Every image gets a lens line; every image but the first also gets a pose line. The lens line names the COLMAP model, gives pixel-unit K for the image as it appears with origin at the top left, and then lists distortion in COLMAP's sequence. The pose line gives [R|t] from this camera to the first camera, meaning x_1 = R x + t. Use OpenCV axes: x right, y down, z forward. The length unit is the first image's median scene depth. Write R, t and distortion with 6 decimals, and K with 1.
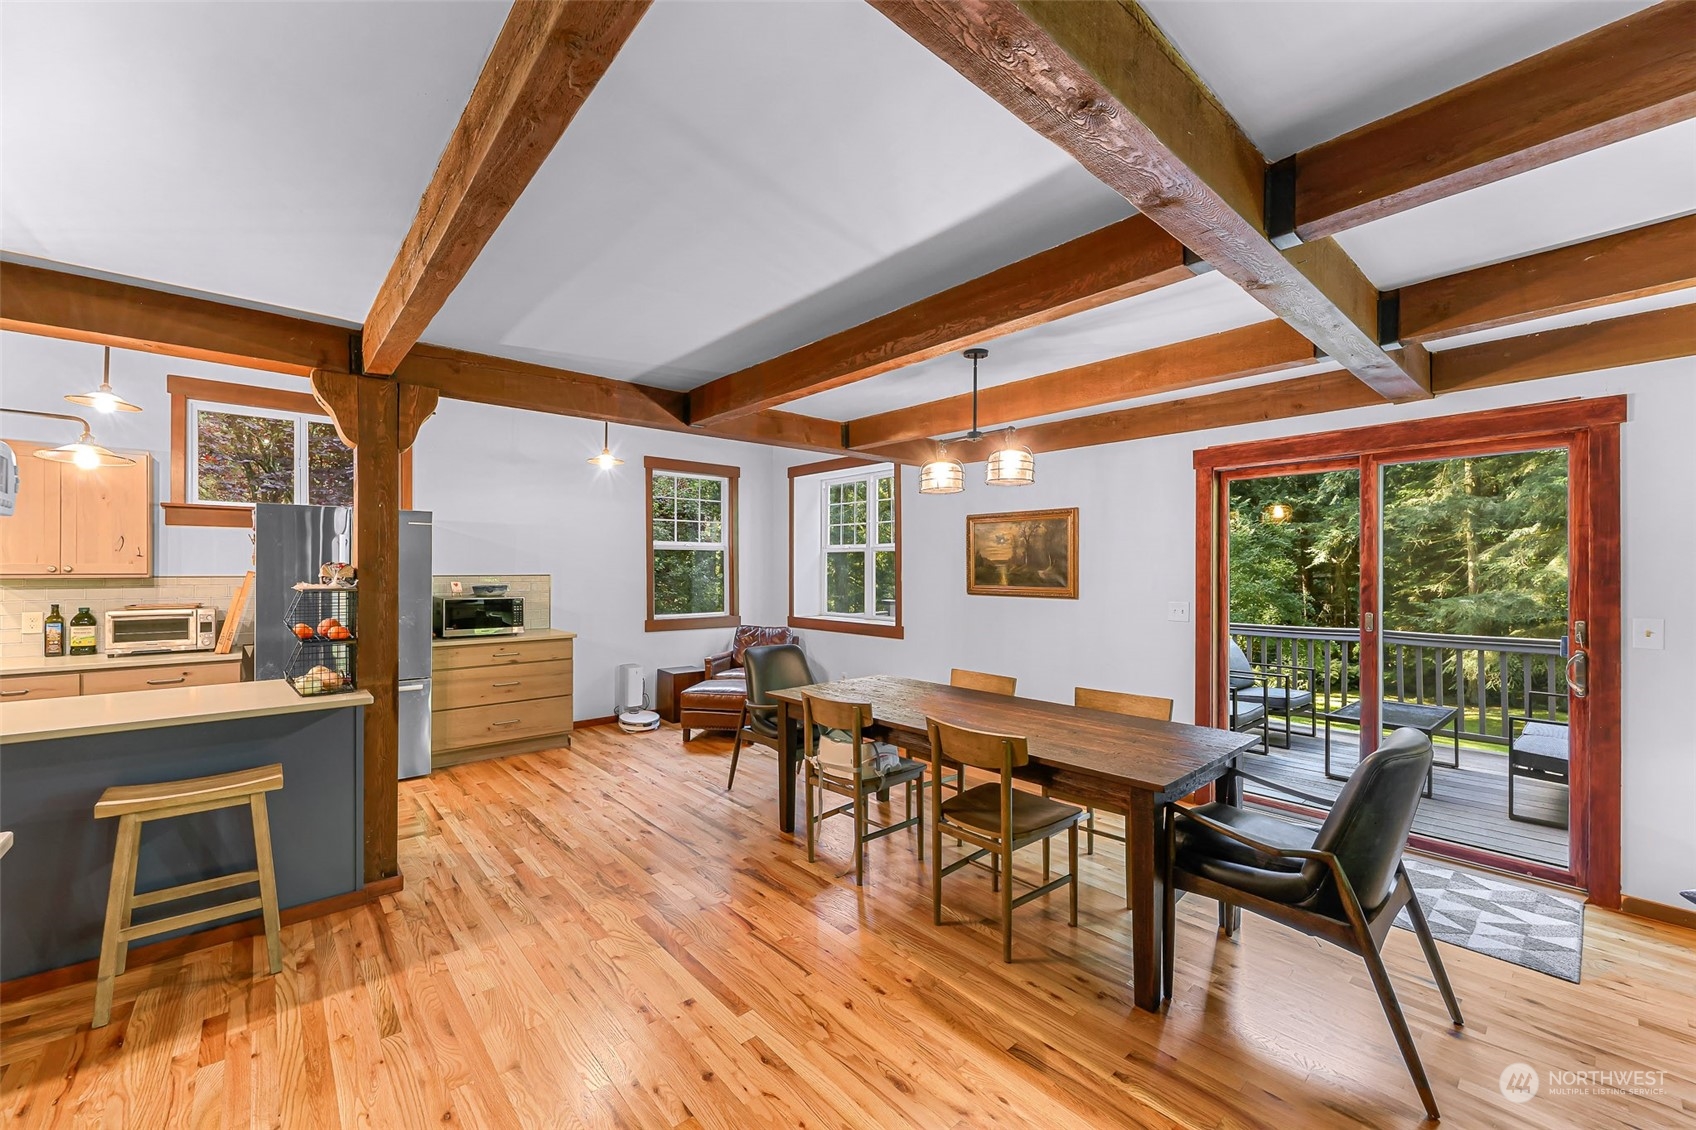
lens RADIAL K [[673.0, 0, 848.1], [0, 673.0, 572.5], [0, 0, 1]] dist [0.001566, 0.000026]
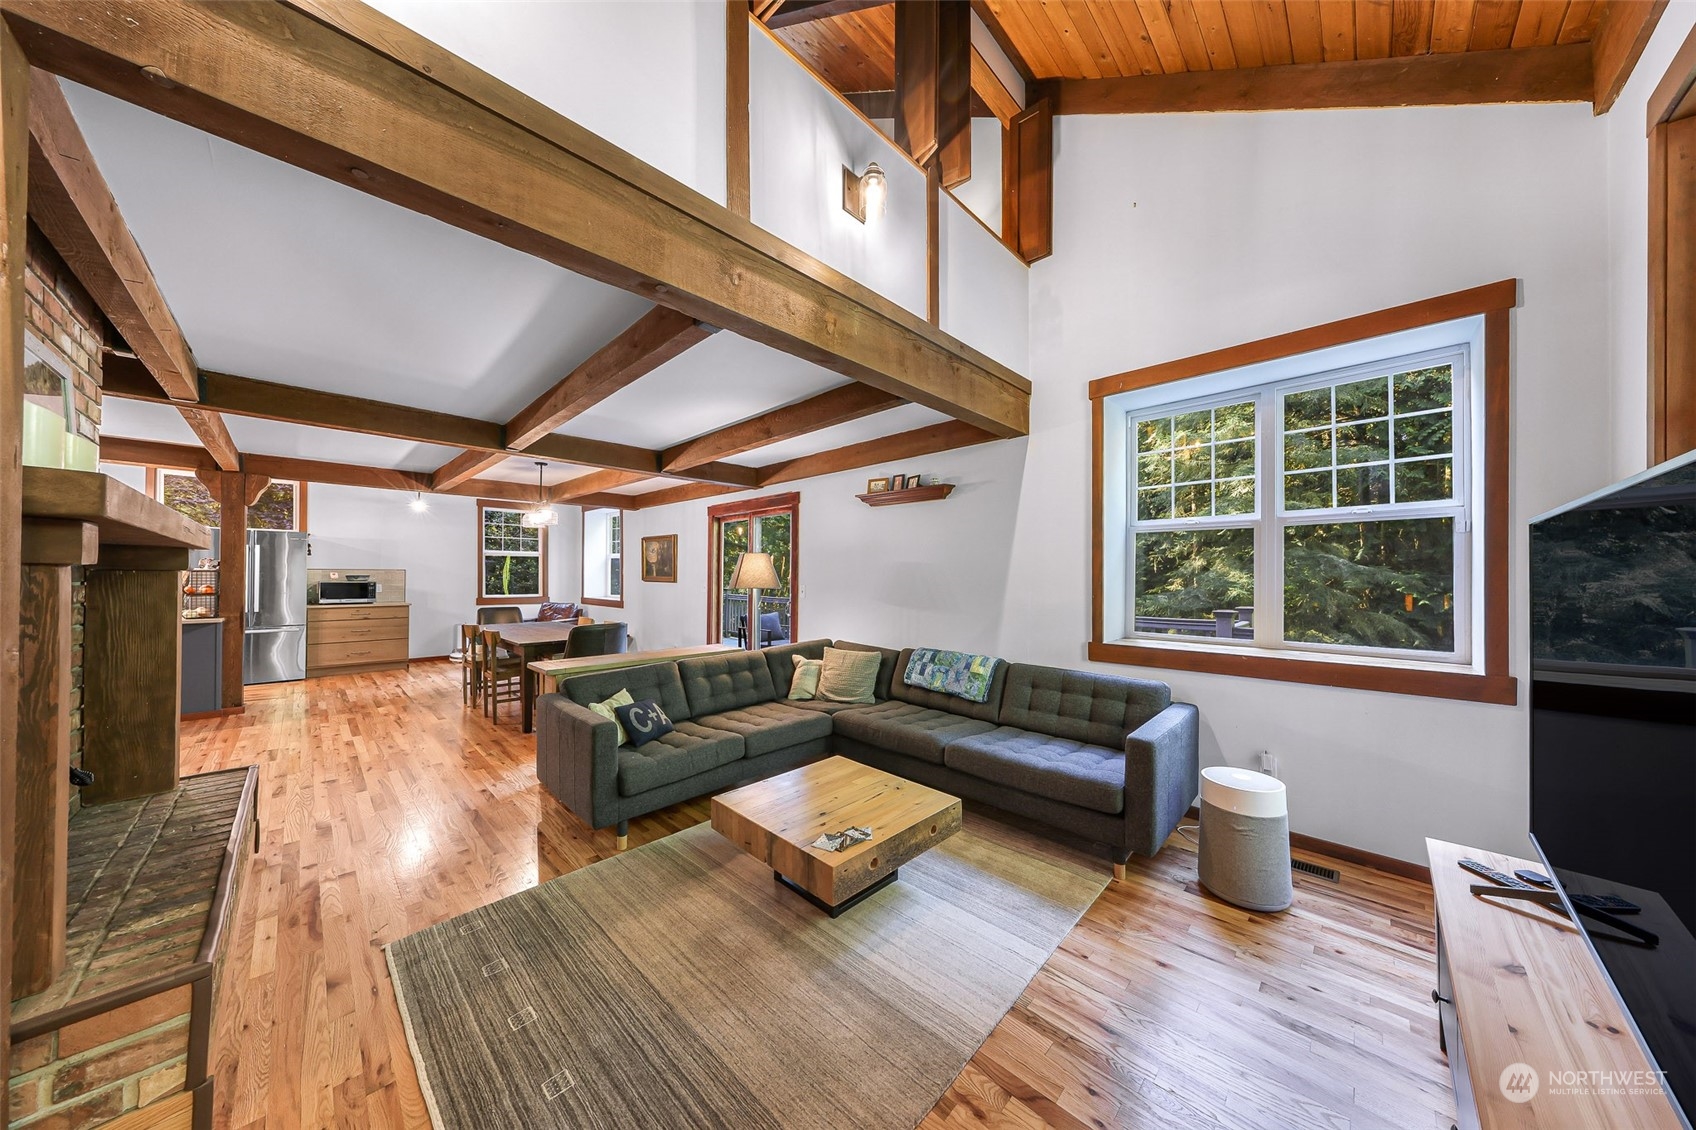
lens RADIAL K [[544.0, 0, 861.3], [0, 544.0, 576.2], [0, 0, 1]] dist [0.001057, -0.000013]
pose [[0.996955, 0.004799, 0.077837, 0.704916], [-0.004287, 0.999968, -0.006736, 0.027817], [-0.077867, 0.006381, 0.996943, -0.533503]]
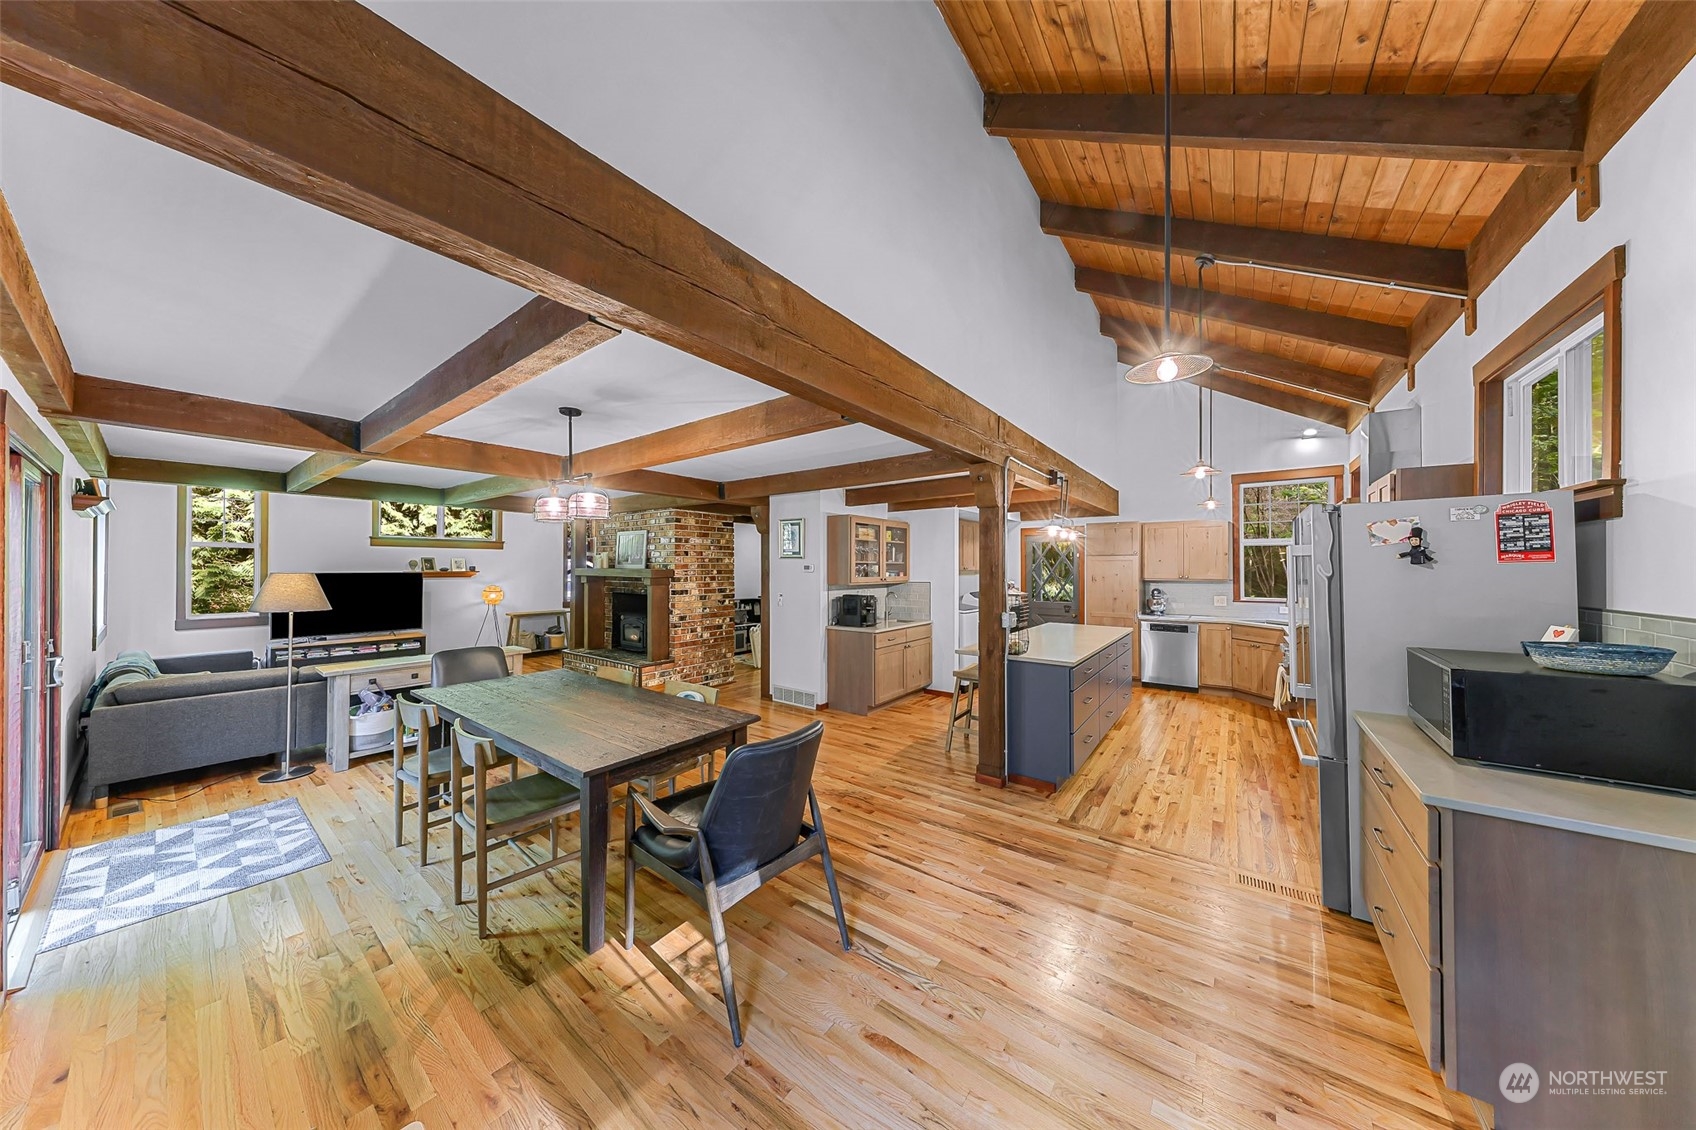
lens RADIAL K [[494.6, 0, 849.0], [0, 494.6, 564.2], [0, 0, 1]] dist [0.007023, -0.000081]
pose [[-0.975621, -0.003621, -0.219432, -0.067024], [-0.002753, 0.999987, -0.004260, -0.024936], [0.219445, -0.003552, -0.975618, 1.297185]]
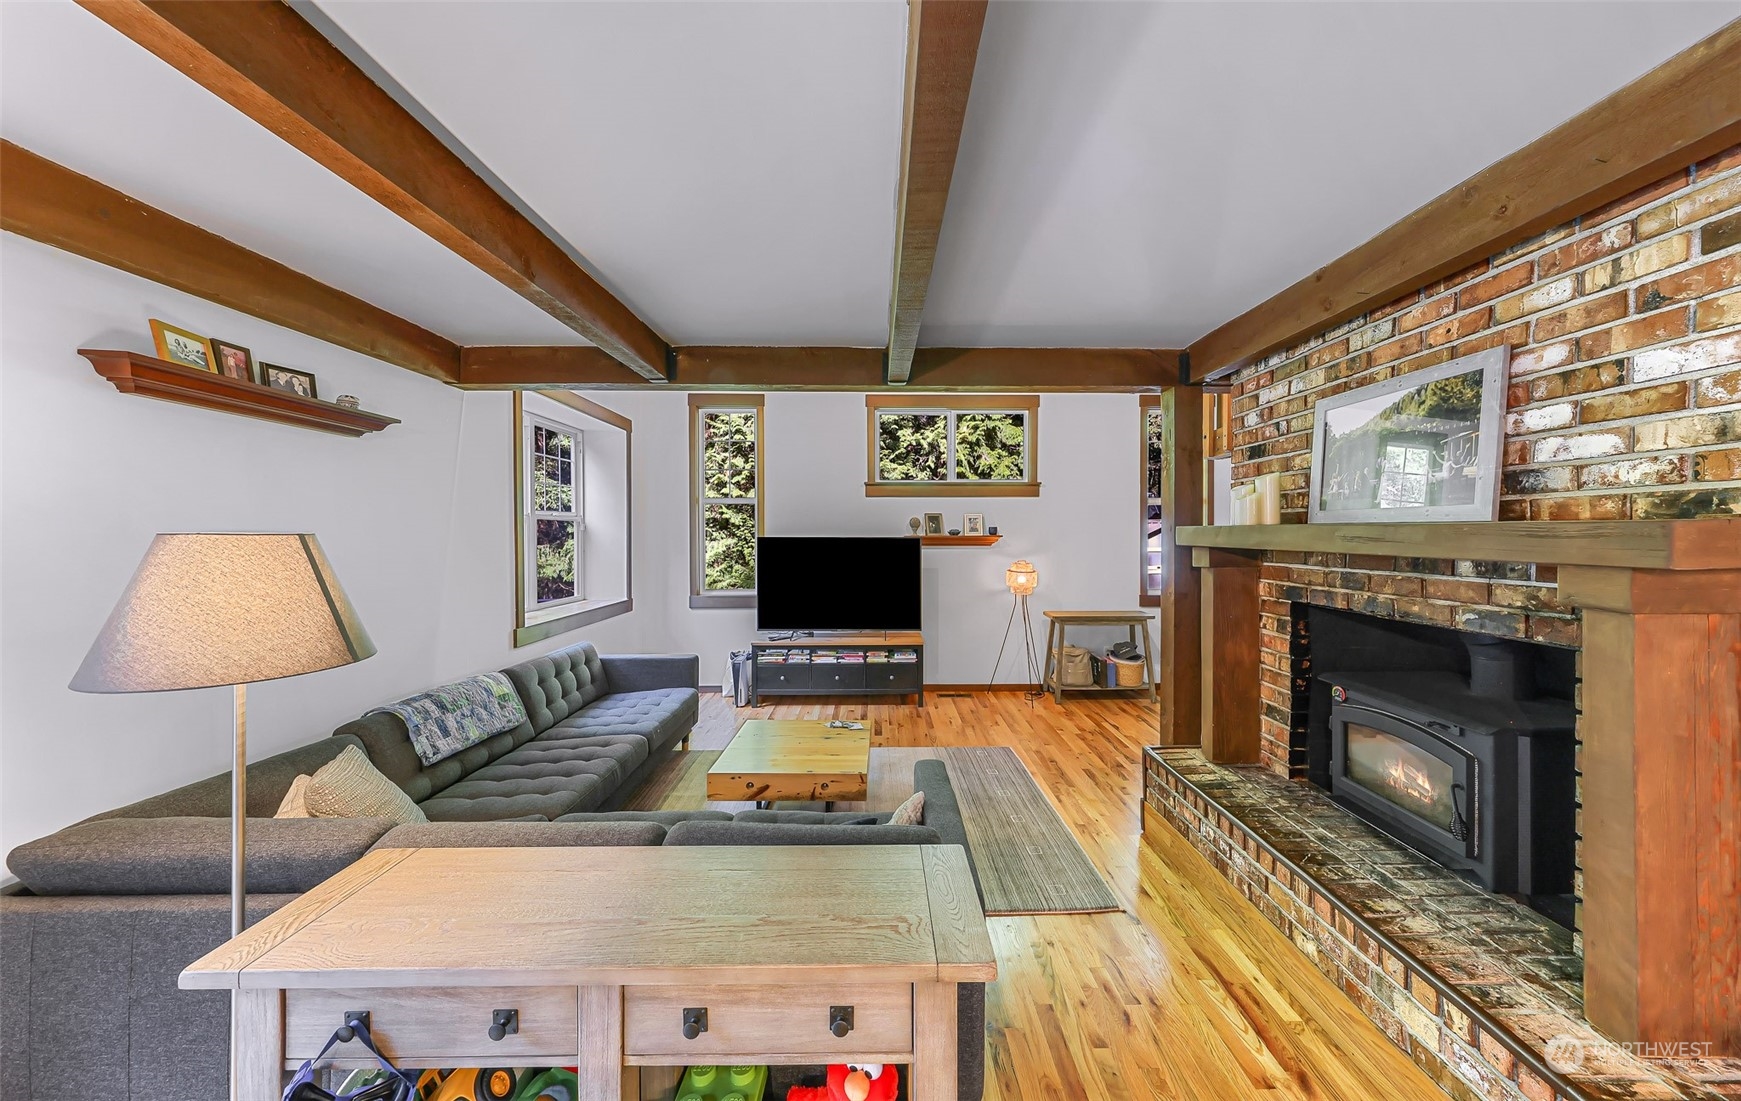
lens RADIAL K [[580.9, 0, 879.5], [0, 580.9, 532.5], [0, 0, 1]] dist [-0.001393, -0.000118]
pose [[-0.752495, 0.004207, 0.658585, 0.219989], [0.007335, 0.999971, 0.001994, -0.013983], [-0.658558, 0.006331, -0.752504, 0.392334]]
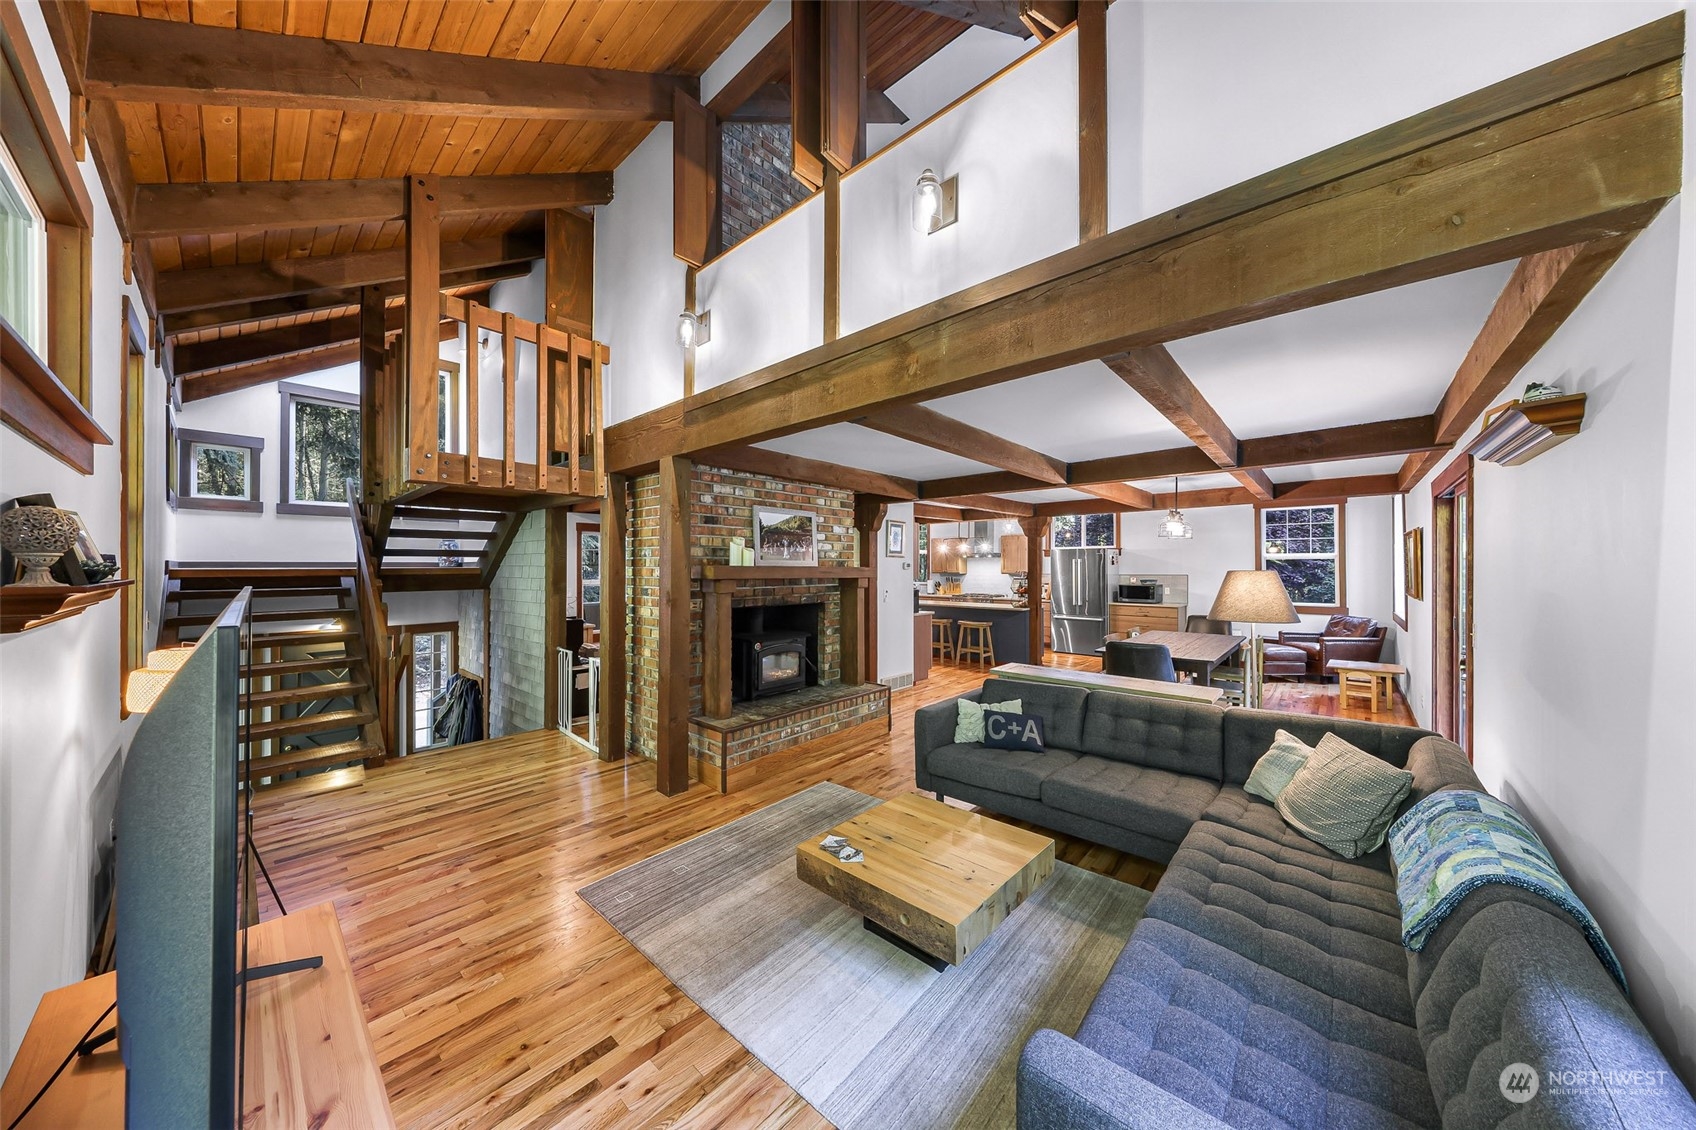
lens RADIAL K [[544.0, 0, 816.3], [0, 544.0, 563.9], [0, 0, 1]] dist [0.001057, -0.000013]
pose [[0.077151, -0.005622, -0.997004, 1.187406], [-0.005063, 0.999969, -0.006031, -0.016005], [0.997007, 0.005513, 0.077120, -0.178867]]
